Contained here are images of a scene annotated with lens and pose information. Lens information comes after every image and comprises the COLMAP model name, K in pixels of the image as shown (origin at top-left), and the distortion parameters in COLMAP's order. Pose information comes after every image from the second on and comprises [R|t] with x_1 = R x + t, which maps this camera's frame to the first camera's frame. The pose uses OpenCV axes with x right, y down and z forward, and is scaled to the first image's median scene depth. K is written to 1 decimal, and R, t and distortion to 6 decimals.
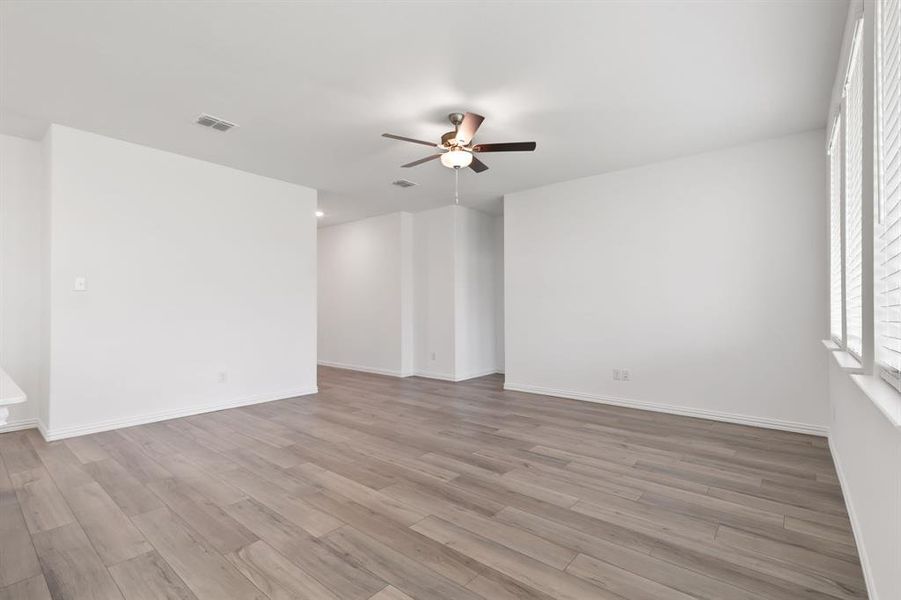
lens RADIAL K [[408.9, 0, 447.0], [0, 408.9, 304.9], [0, 0, 1]] dist [0.006789, -0.001938]
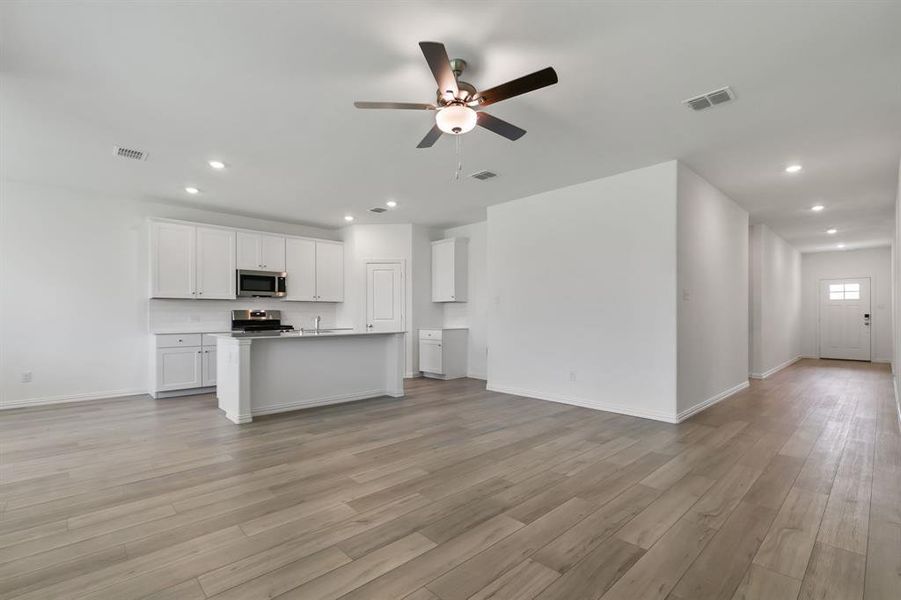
lens RADIAL K [[408.9, 0, 448.1], [0, 408.9, 313.7], [0, 0, 1]] dist [0.006789, -0.001938]
pose [[-0.117423, -0.000958, -0.993082, 0.806786], [0.011292, 0.999934, -0.002300, 0.011260], [0.993018, -0.011484, -0.117404, 1.089901]]
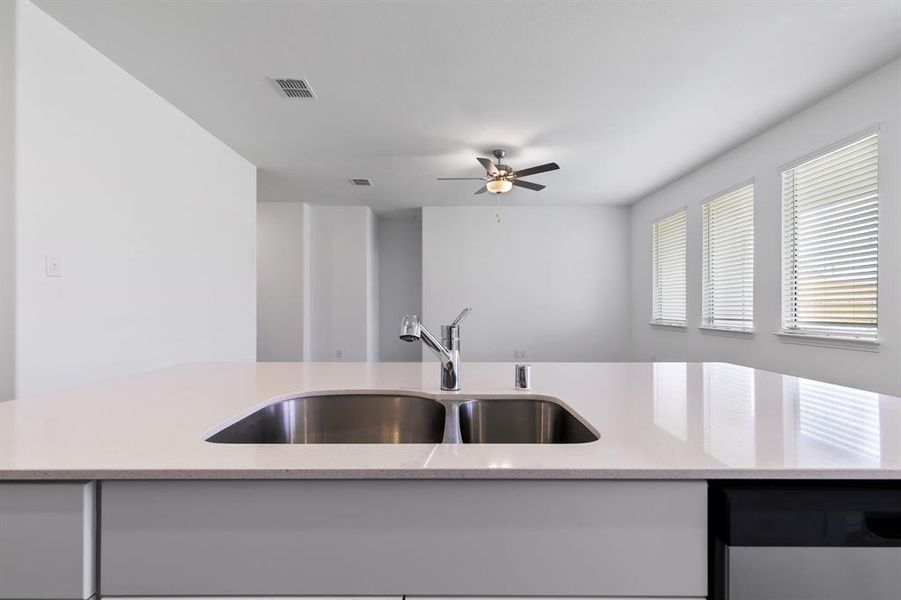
lens RADIAL K [[408.9, 0, 445.2], [0, 408.9, 304.1], [0, 0, 1]] dist [0.006789, -0.001938]
pose [[0.762096, 0.005272, 0.647443, -0.920877], [-0.006700, 0.999978, -0.000256, 0.003539], [-0.647429, -0.004143, 0.762114, 0.157661]]
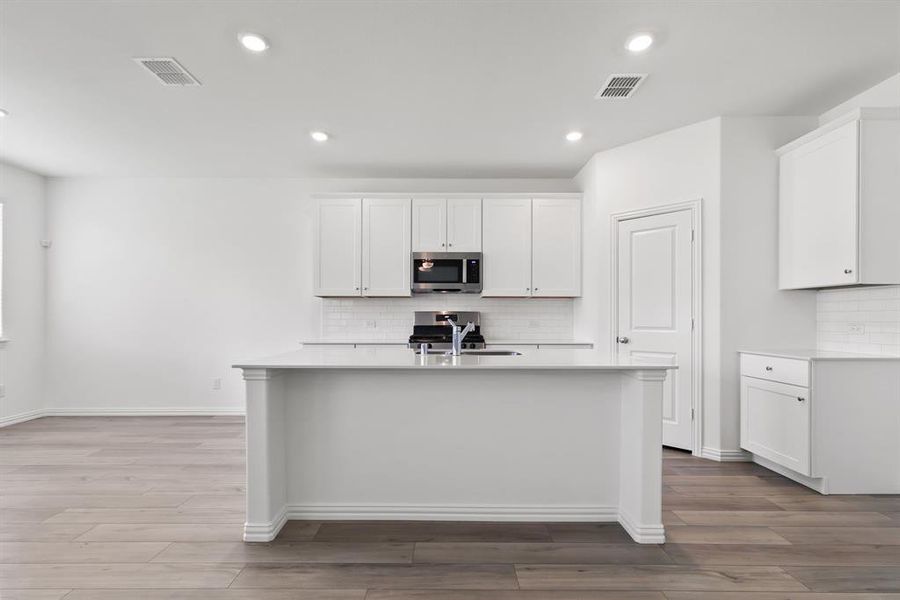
lens RADIAL K [[408.4, 0, 443.7], [0, 408.4, 318.1], [0, 0, 1]] dist [0.006789, -0.001938]
pose [[-0.765989, 0.001353, -0.642852, -0.185308], [0.006167, 0.999967, -0.005244, 0.007972], [0.642824, -0.007981, -0.765972, 0.969670]]
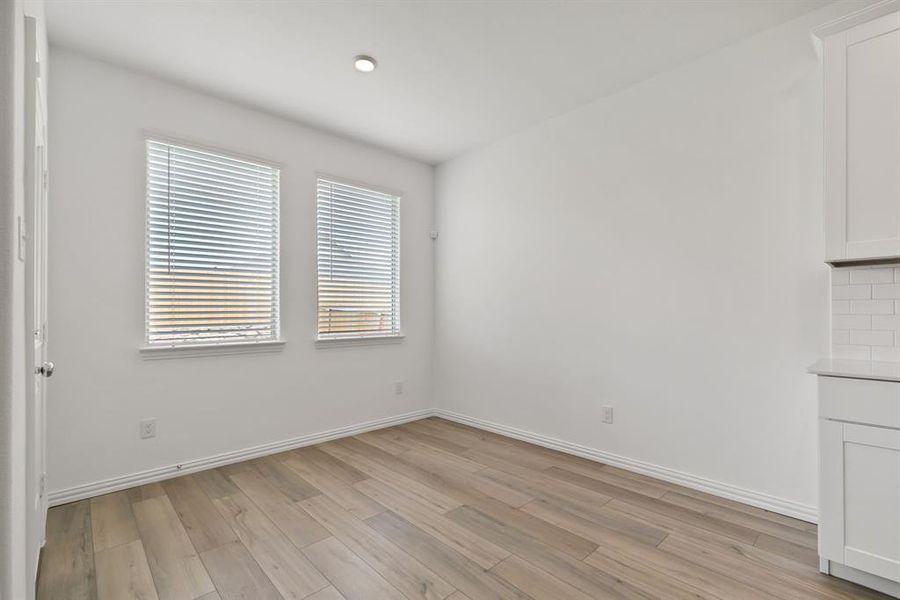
lens RADIAL K [[408.4, 0, 439.8], [0, 408.4, 310.3], [0, 0, 1]] dist [0.006789, -0.001938]
pose [[-0.990022, 0.007689, 0.140705, -0.251220], [0.005507, 0.999859, -0.015887, 0.002980], [-0.140807, -0.014953, -0.989924, 0.340635]]
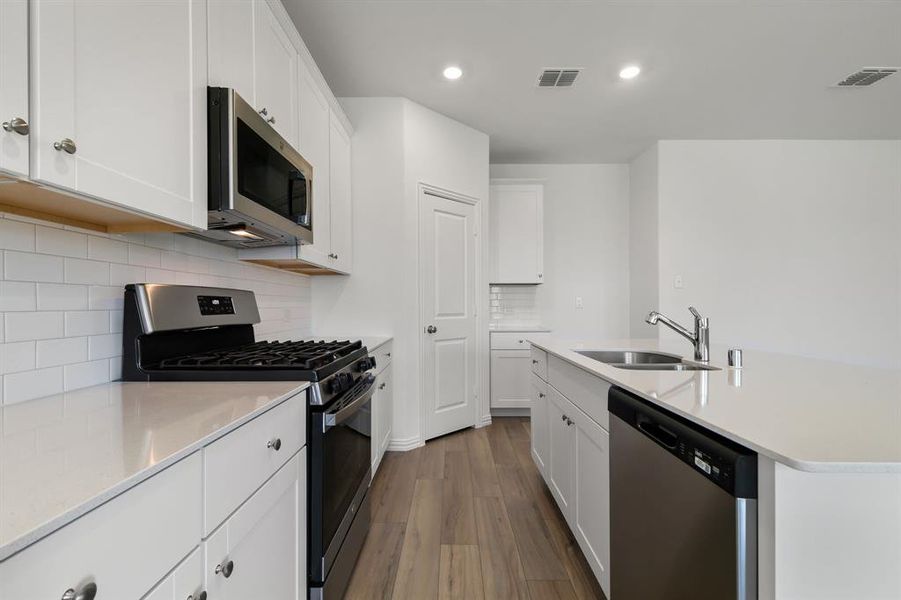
lens RADIAL K [[408.9, 0, 450.3], [0, 408.9, 305.3], [0, 0, 1]] dist [0.006789, -0.001938]
pose [[0.642347, 0.001456, -0.766413, -0.492256], [0.007315, 0.999941, 0.008030, -0.001438], [0.766379, -0.010765, 0.642298, -0.166975]]
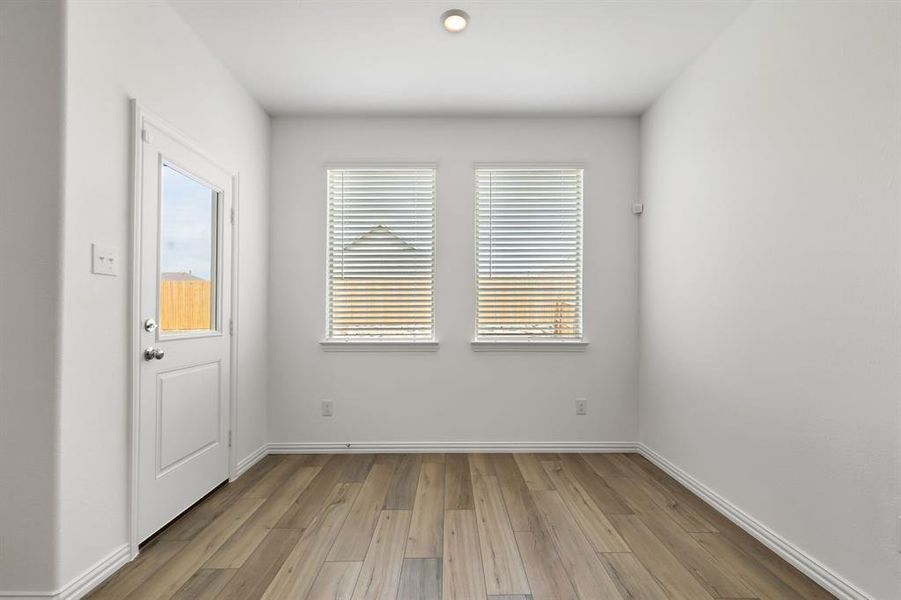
lens RADIAL K [[408.9, 0, 447.8], [0, 408.9, 310.0], [0, 0, 1]] dist [0.006789, -0.001938]
pose [[-0.642023, 0.006611, 0.766657, -0.500491], [-0.006920, 0.999872, -0.014417, -0.001600], [-0.766654, -0.014561, -0.641895, 0.026998]]
